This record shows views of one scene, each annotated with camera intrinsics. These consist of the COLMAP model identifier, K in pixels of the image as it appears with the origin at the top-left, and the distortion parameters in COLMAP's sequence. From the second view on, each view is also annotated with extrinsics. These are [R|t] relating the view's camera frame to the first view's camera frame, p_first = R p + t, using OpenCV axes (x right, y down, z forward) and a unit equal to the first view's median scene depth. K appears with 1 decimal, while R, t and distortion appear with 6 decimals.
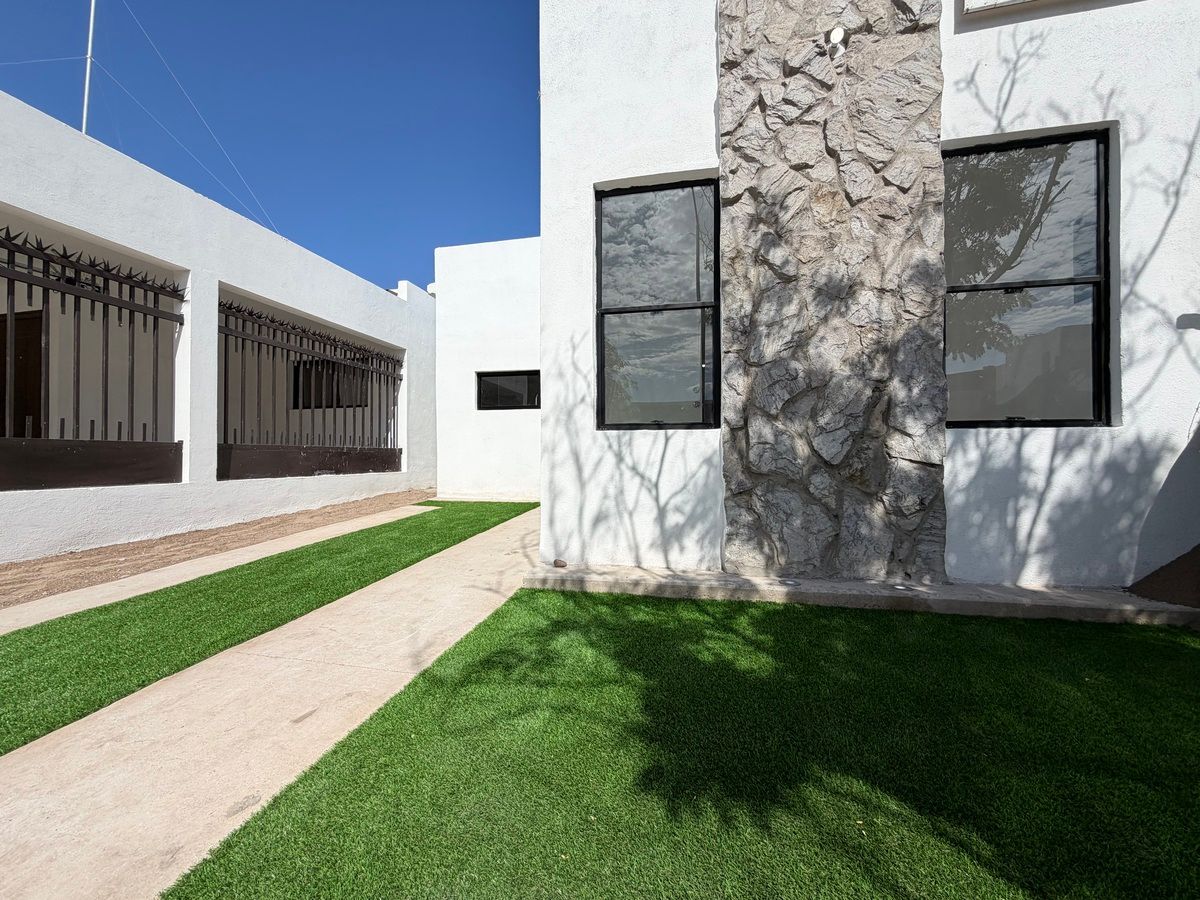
lens RADIAL K [[479.5, 0, 602.2], [0, 479.5, 453.3], [0, 0, 1]] dist [0.001152, -0.000209]
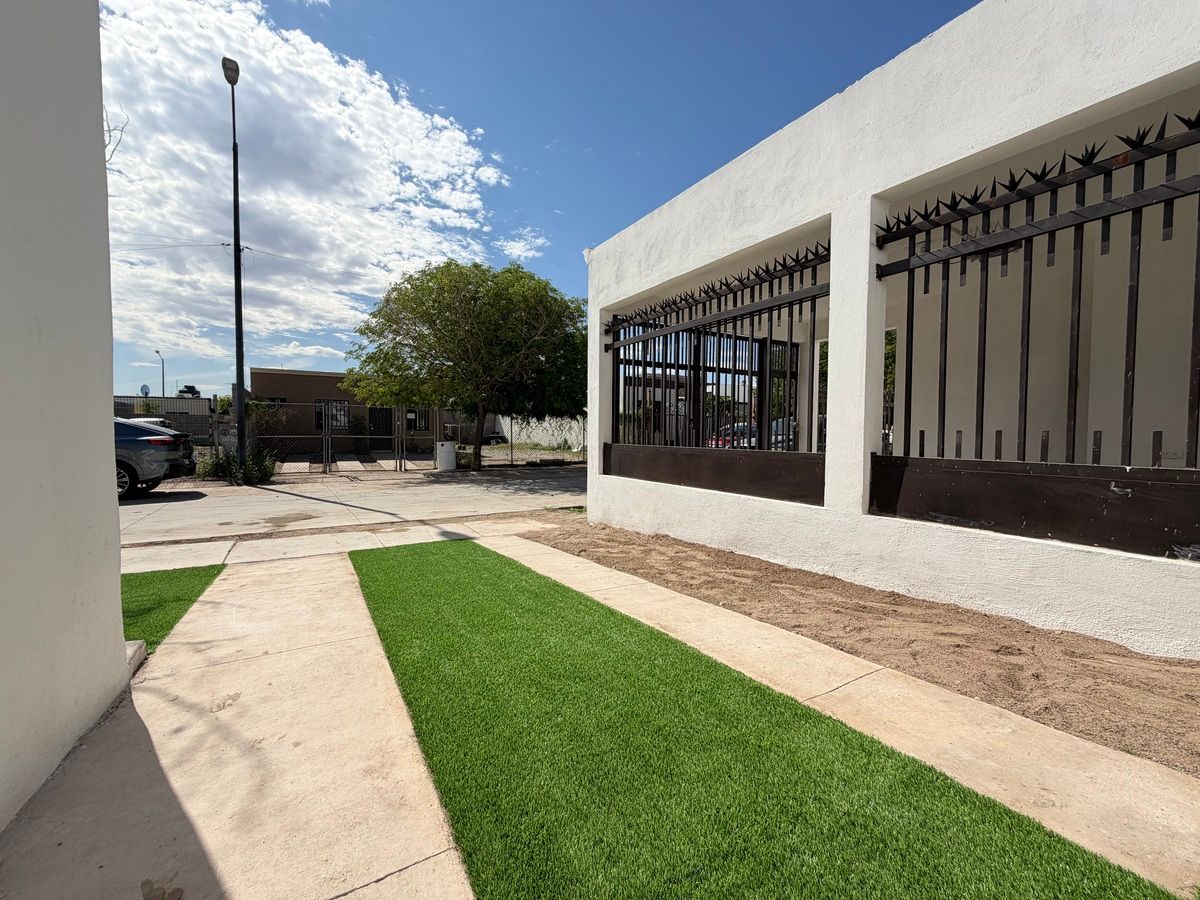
lens RADIAL K [[479.5, 0, 600.1], [0, 479.5, 456.3], [0, 0, 1]] dist [0.001152, -0.000209]
pose [[-0.726636, 0.034199, -0.686171, -0.109218], [0.001603, 0.998842, 0.048084, -0.055201], [0.687020, 0.033840, -0.725850, 1.319127]]
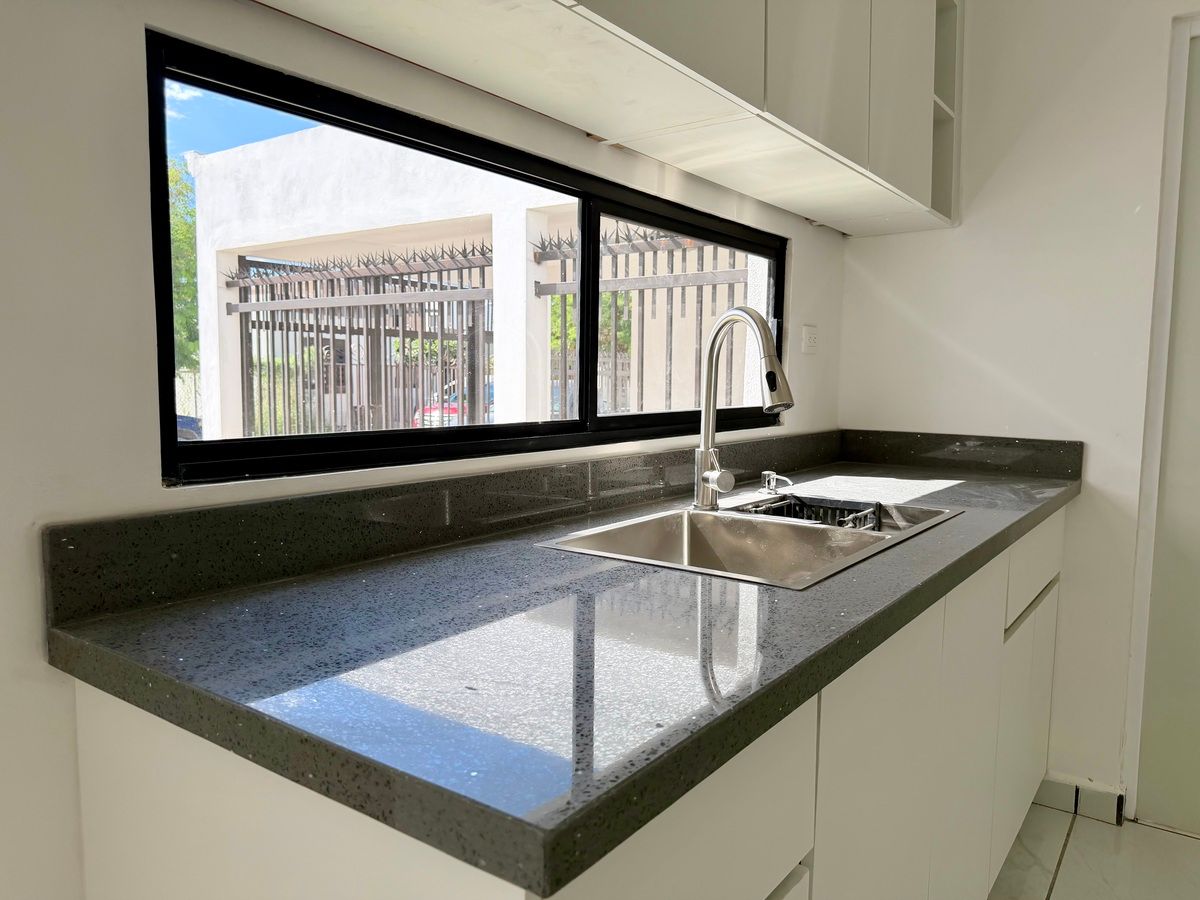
lens RADIAL K [[851.4, 0, 592.3], [0, 851.4, 457.8], [0, 0, 1]] dist [0.012678, -0.023649]
pose [[-0.400135, 0.078884, -0.913055, 0.162665], [-0.000848, 0.996256, 0.086444, -0.162057], [0.916456, 0.035364, -0.398570, 1.627507]]
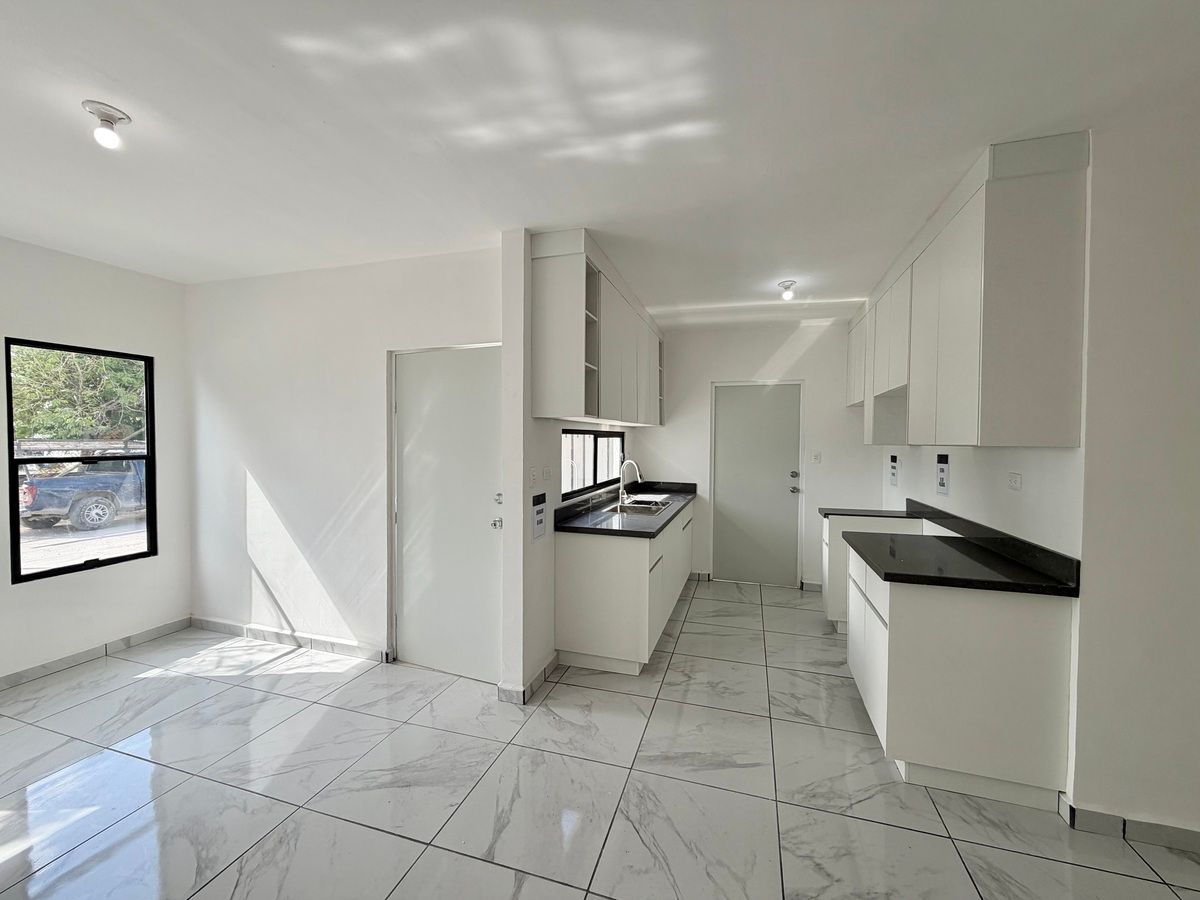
lens RADIAL K [[479.5, 0, 598.1], [0, 479.5, 453.6], [0, 0, 1]] dist [0.001152, -0.000209]
pose [[-0.085985, 0.027586, -0.995914, 0.752201], [0.003575, 0.999619, 0.027380, -0.233585], [0.996290, -0.001206, -0.086051, 1.556271]]
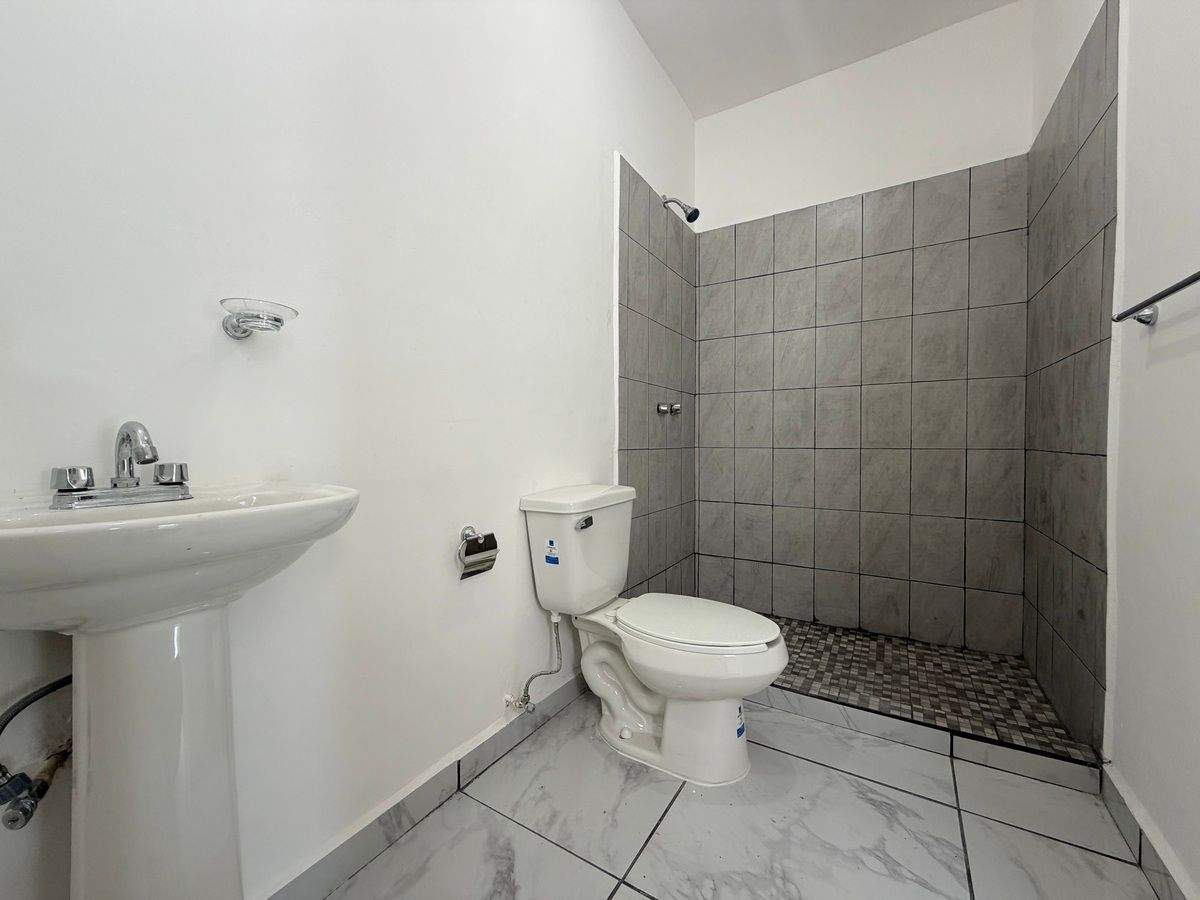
lens RADIAL K [[479.5, 0, 599.4], [0, 479.5, 451.1], [0, 0, 1]] dist [0.001152, -0.000209]
pose [[0.337141, -0.021237, 0.941215, -0.190483], [-0.007850, 0.999647, 0.025367, -0.099878], [-0.941421, -0.015940, 0.336855, 1.826905]]
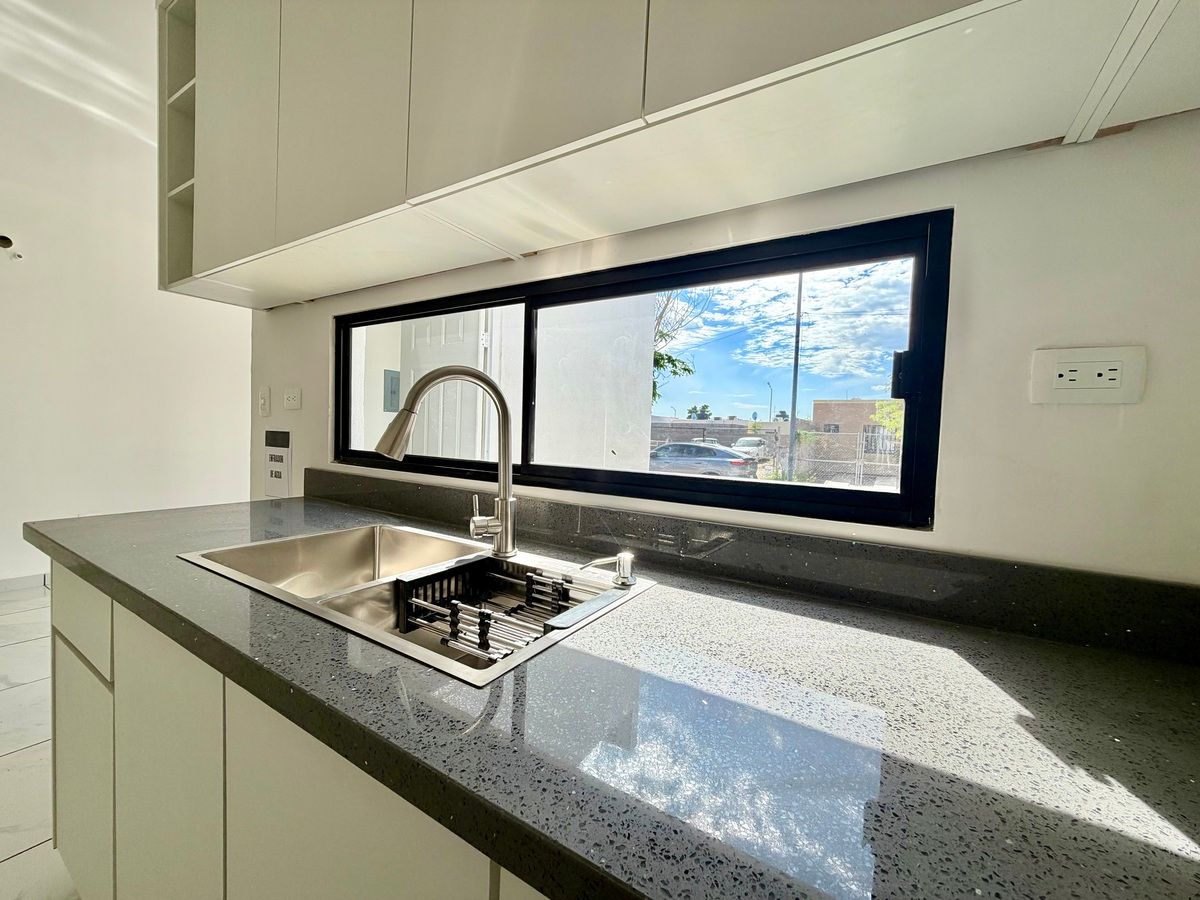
lens RADIAL K [[479.5, 0, 598.9], [0, 479.5, 452.4], [0, 0, 1]] dist [0.001152, -0.000209]
pose [[-0.944743, -0.051635, 0.323720, -0.329993], [-0.042737, 0.998489, 0.034538, -0.165547], [-0.325014, 0.018795, -0.945522, 1.729084]]
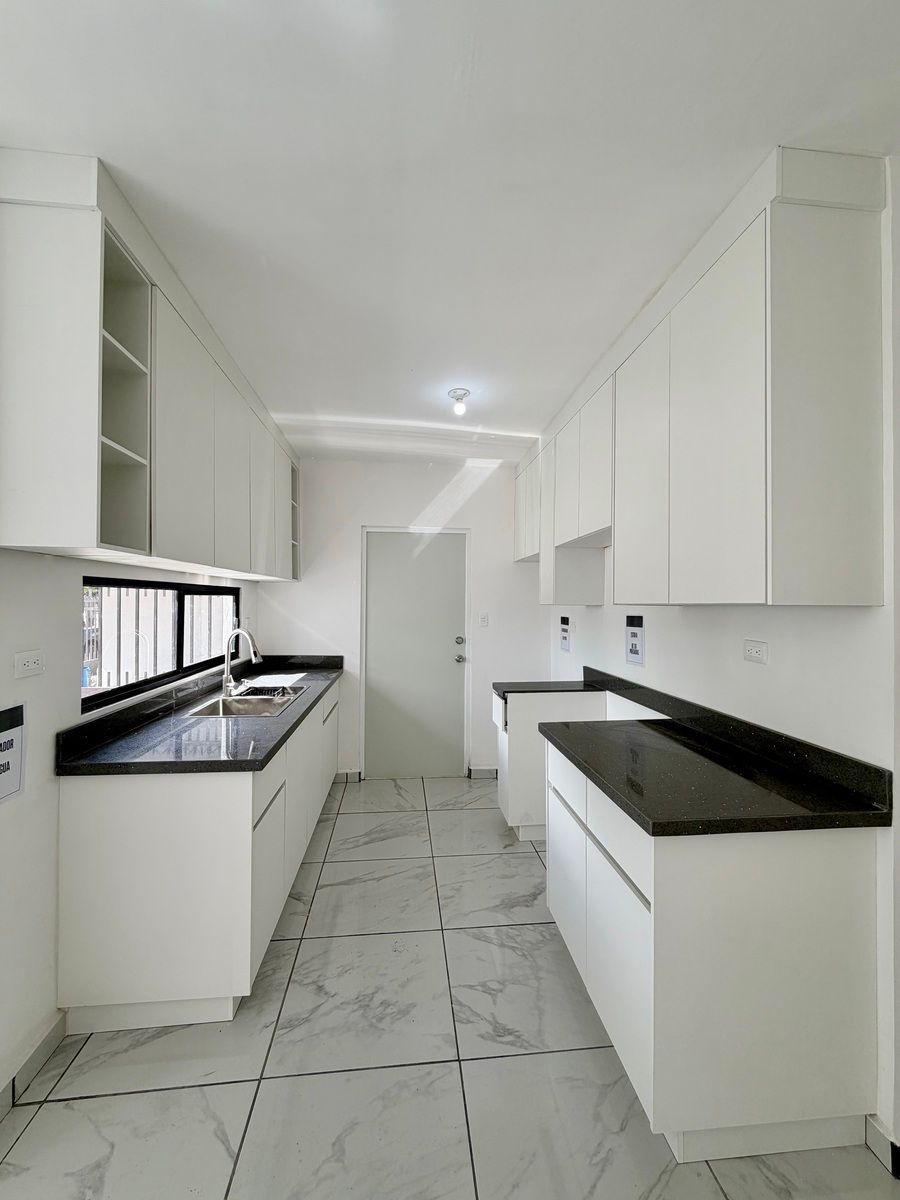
lens RADIAL K [[479.5, 0, 449.3], [0, 479.5, 598.1], [0, 0, 1]] dist [0.001152, -0.000209]
pose [[0.316835, -0.007566, -0.948451, 0.484193], [0.003486, 0.999971, -0.006813, -0.229734], [0.948474, -0.001147, 0.316852, 1.599013]]
